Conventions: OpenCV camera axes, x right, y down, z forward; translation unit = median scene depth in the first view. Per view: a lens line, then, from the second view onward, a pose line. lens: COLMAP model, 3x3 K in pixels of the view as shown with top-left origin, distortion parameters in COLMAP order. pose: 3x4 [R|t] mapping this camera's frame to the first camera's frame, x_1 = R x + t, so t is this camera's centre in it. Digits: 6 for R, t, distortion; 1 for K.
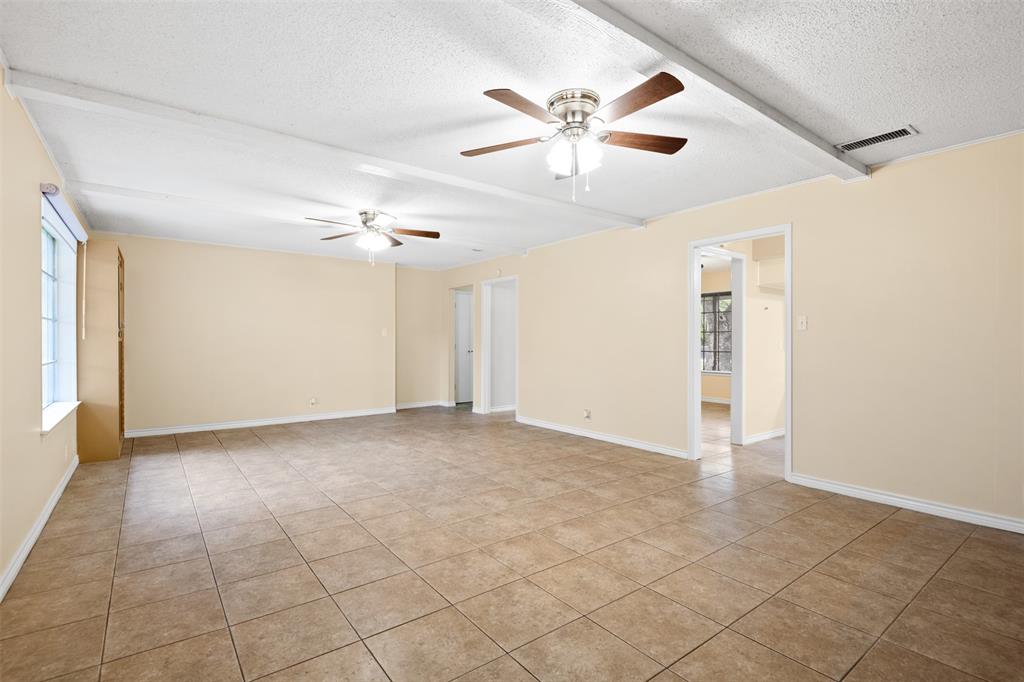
lens RADIAL K [[482.9, 0, 512.2], [0, 482.9, 340.4], [0, 0, 1]] dist [-0.037326, -0.002226]
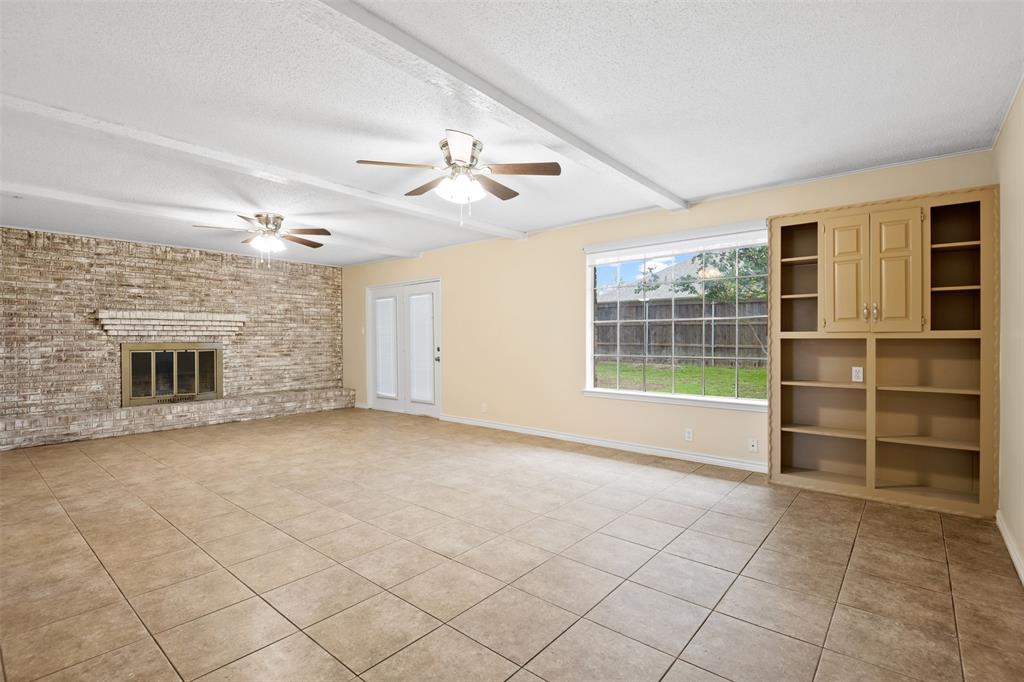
lens RADIAL K [[482.9, 0, 517.2], [0, 482.9, 342.1], [0, 0, 1]] dist [-0.037326, -0.002226]
pose [[-0.973032, -0.001344, -0.230668, -0.255039], [-0.003079, 0.999970, 0.007162, 0.001911], [0.230651, 0.007679, -0.973006, 2.010617]]
